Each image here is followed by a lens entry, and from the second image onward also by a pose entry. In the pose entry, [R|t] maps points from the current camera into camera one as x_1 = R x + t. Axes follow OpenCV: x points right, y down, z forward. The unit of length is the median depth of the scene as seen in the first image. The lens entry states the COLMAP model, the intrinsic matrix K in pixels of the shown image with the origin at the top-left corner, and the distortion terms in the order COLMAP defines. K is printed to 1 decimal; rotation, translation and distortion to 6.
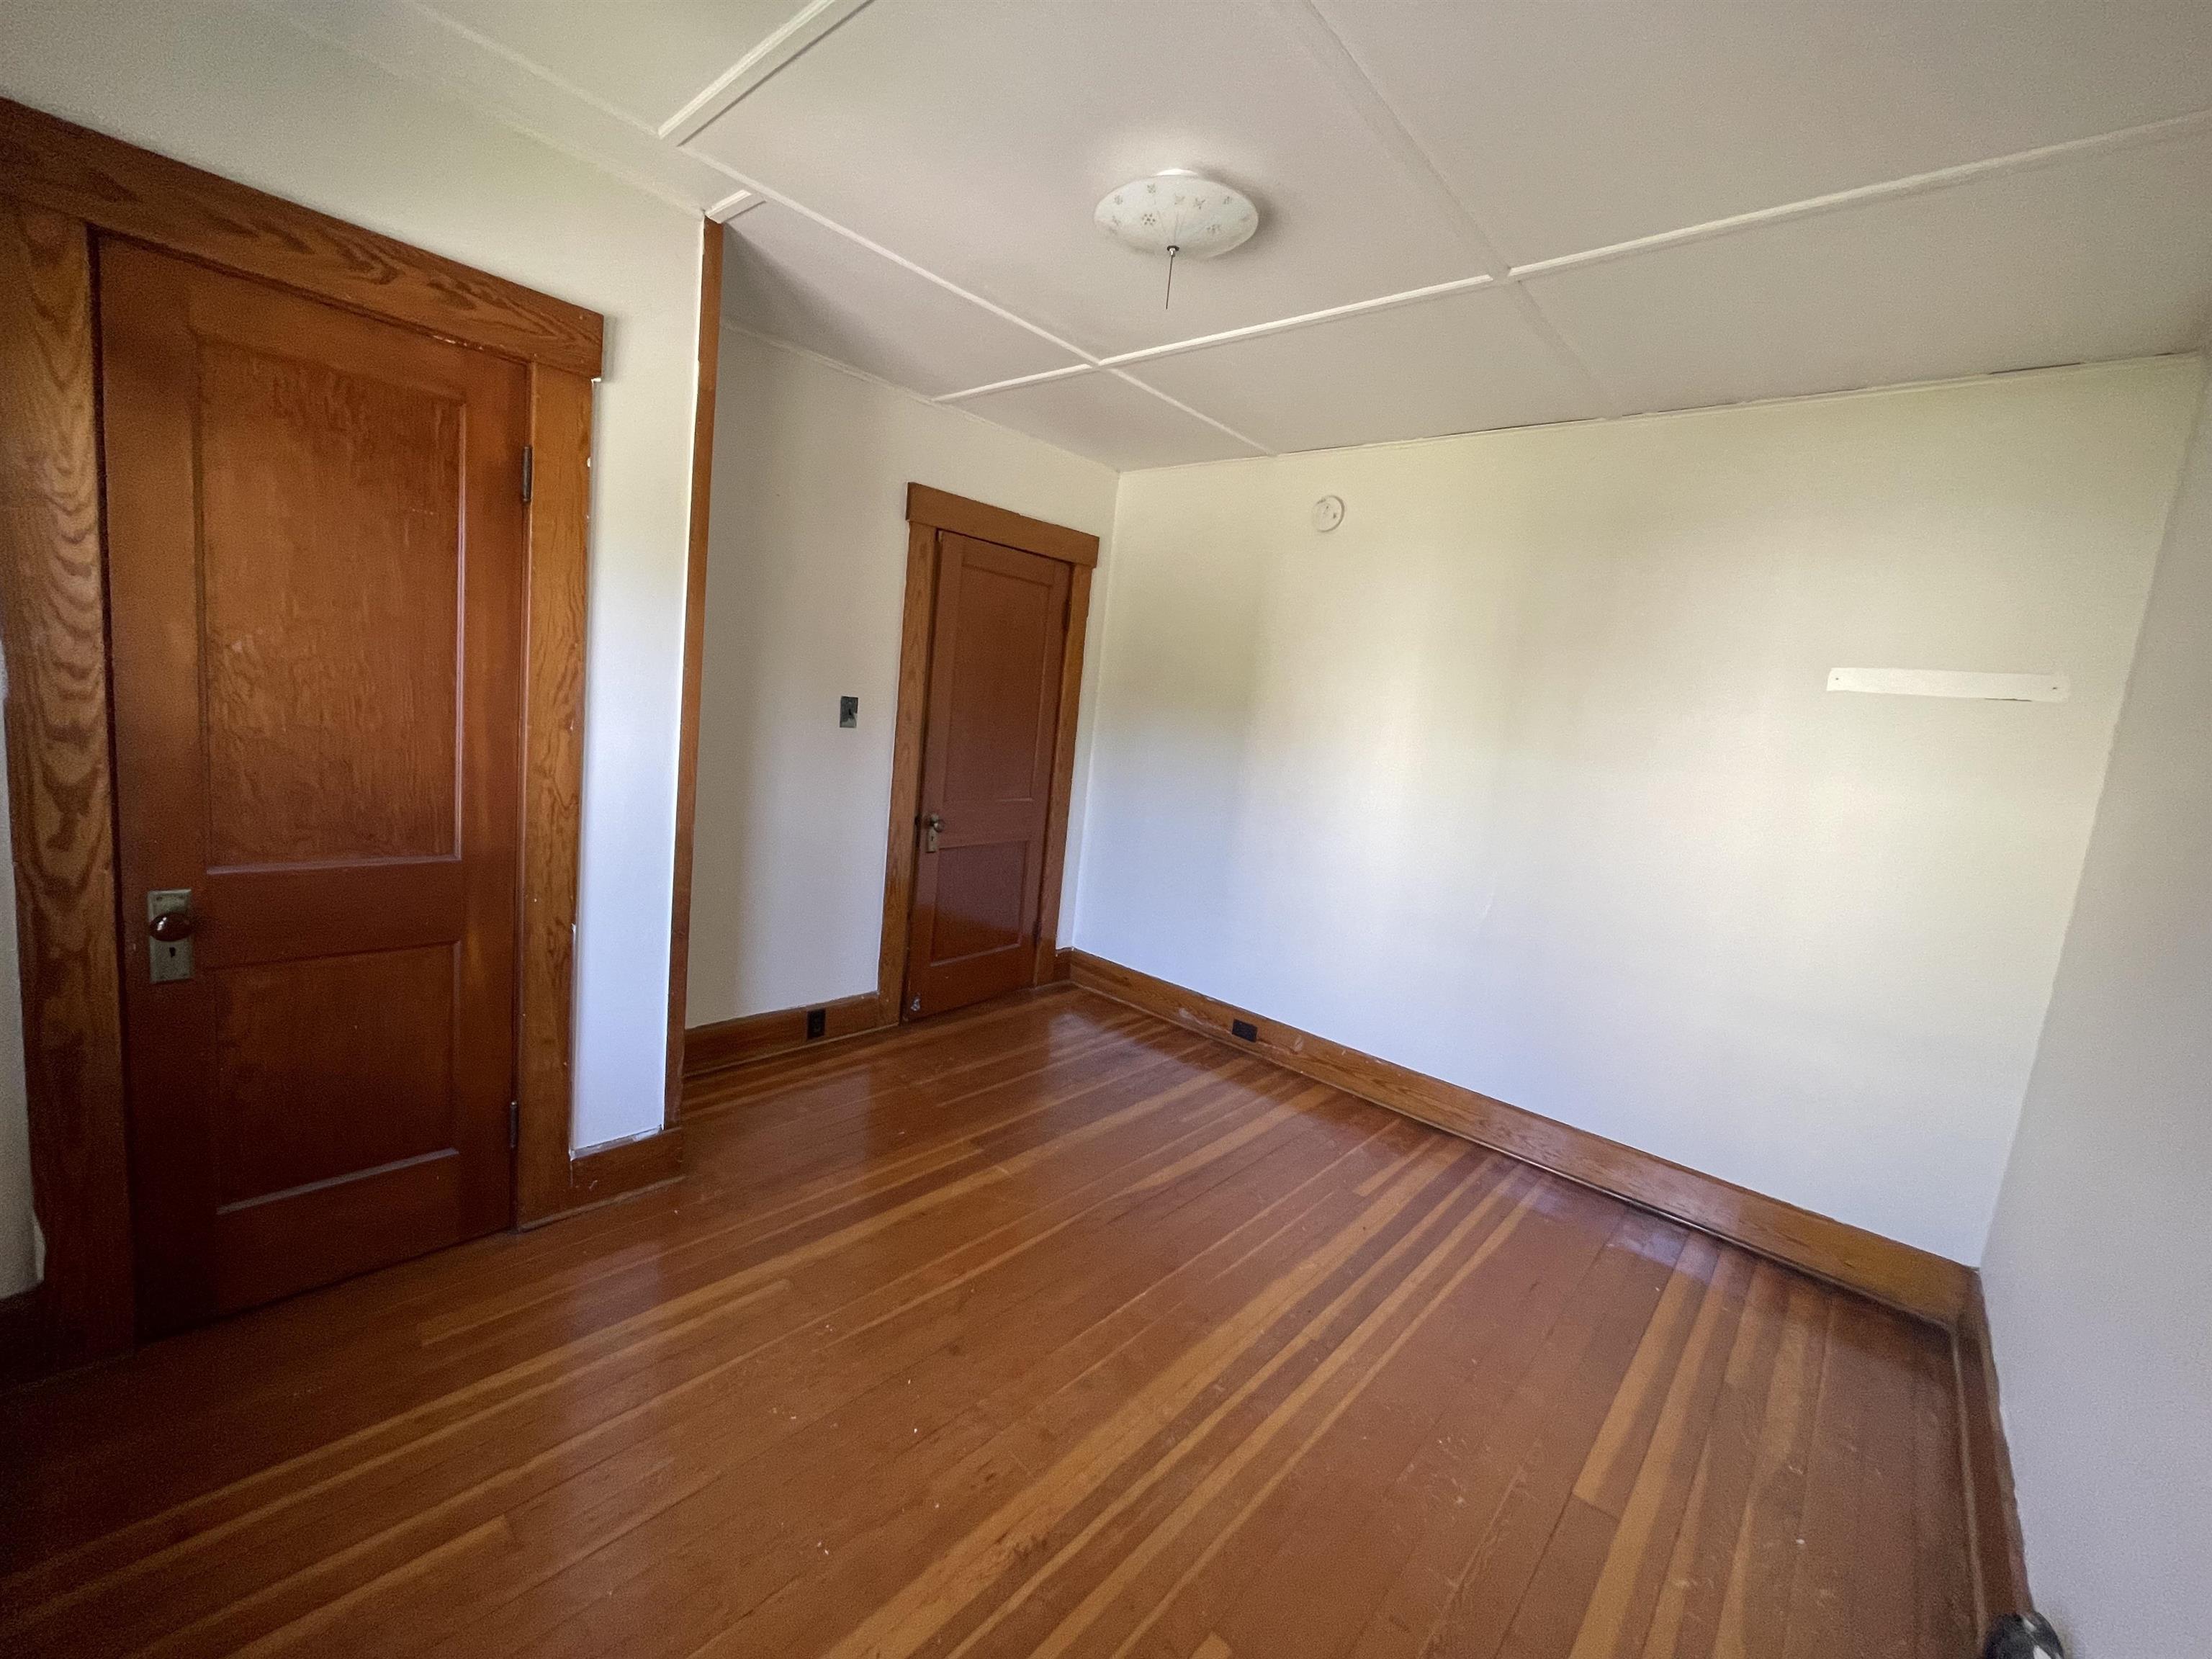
lens RADIAL K [[911.2, 0, 1098.9], [0, 911.2, 828.6], [0, 0, 1]] dist [0.002481, 0.000087]
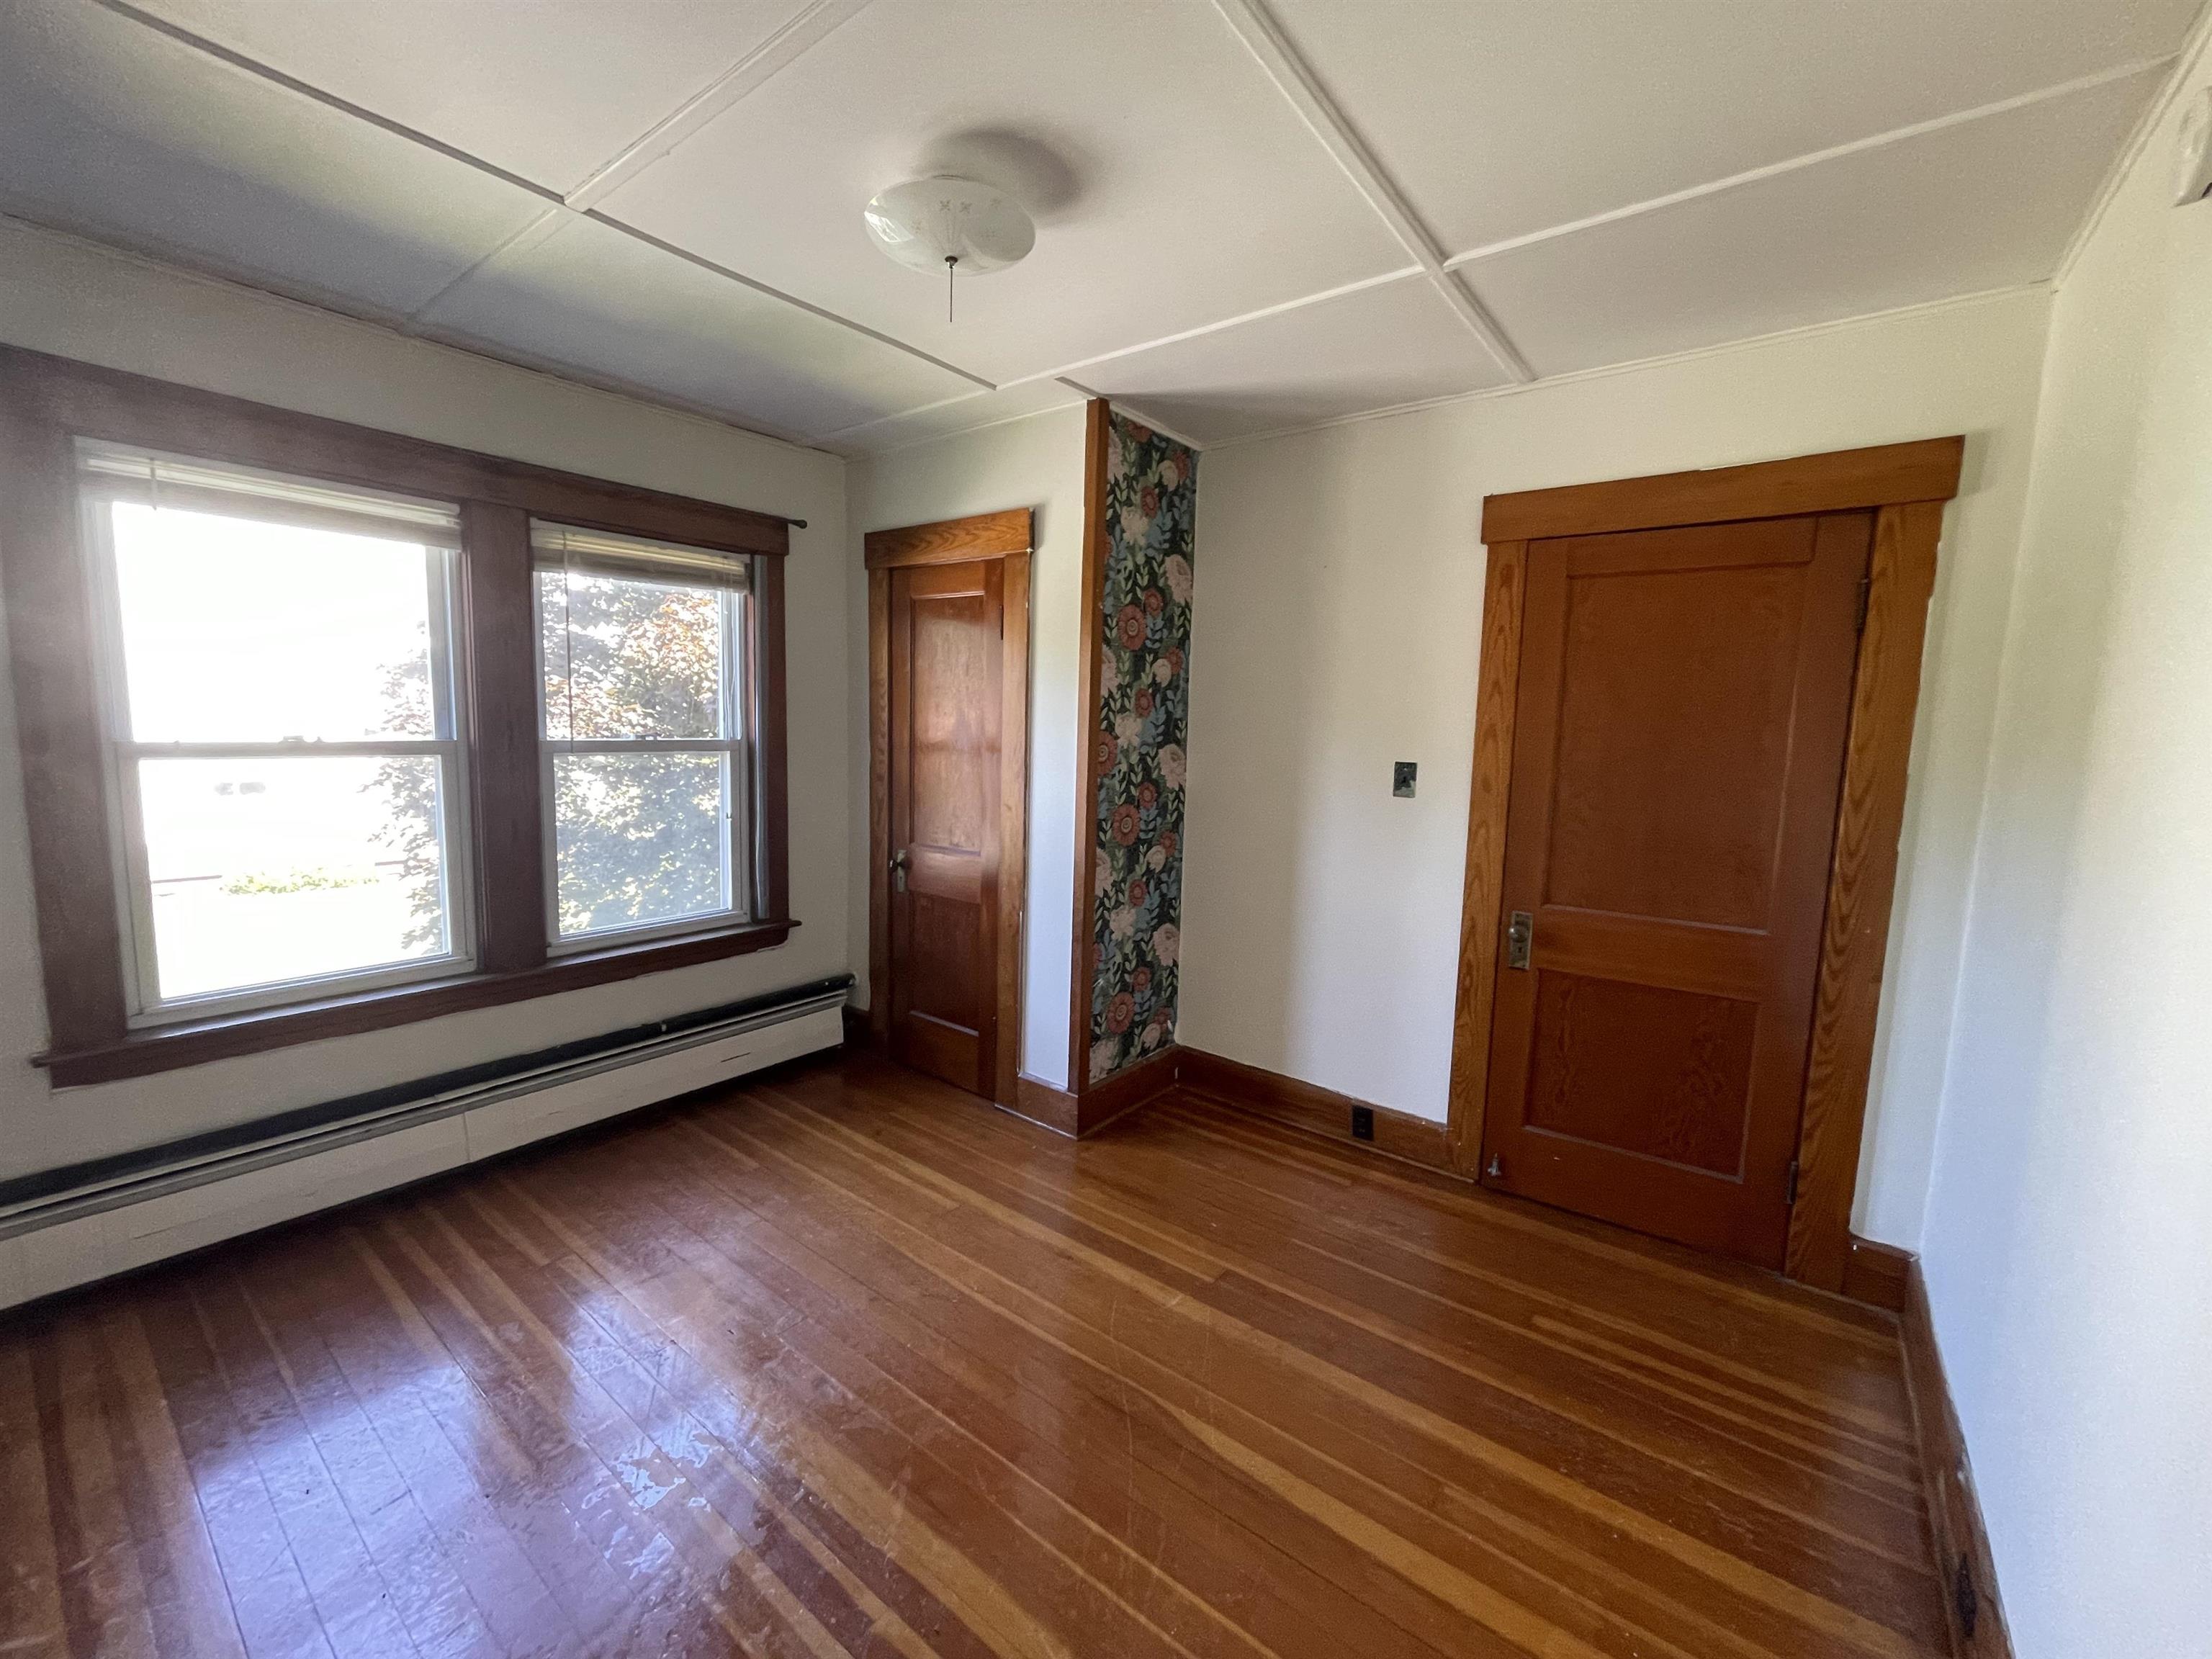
lens RADIAL K [[911.2, 0, 1088.1], [0, 911.2, 825.6], [0, 0, 1]] dist [0.002481, 0.000087]
pose [[0.054901, 0.021859, -0.998253, 0.585945], [-0.161455, 0.986798, 0.012728, -0.045441], [0.985352, 0.160474, 0.057705, 0.650030]]
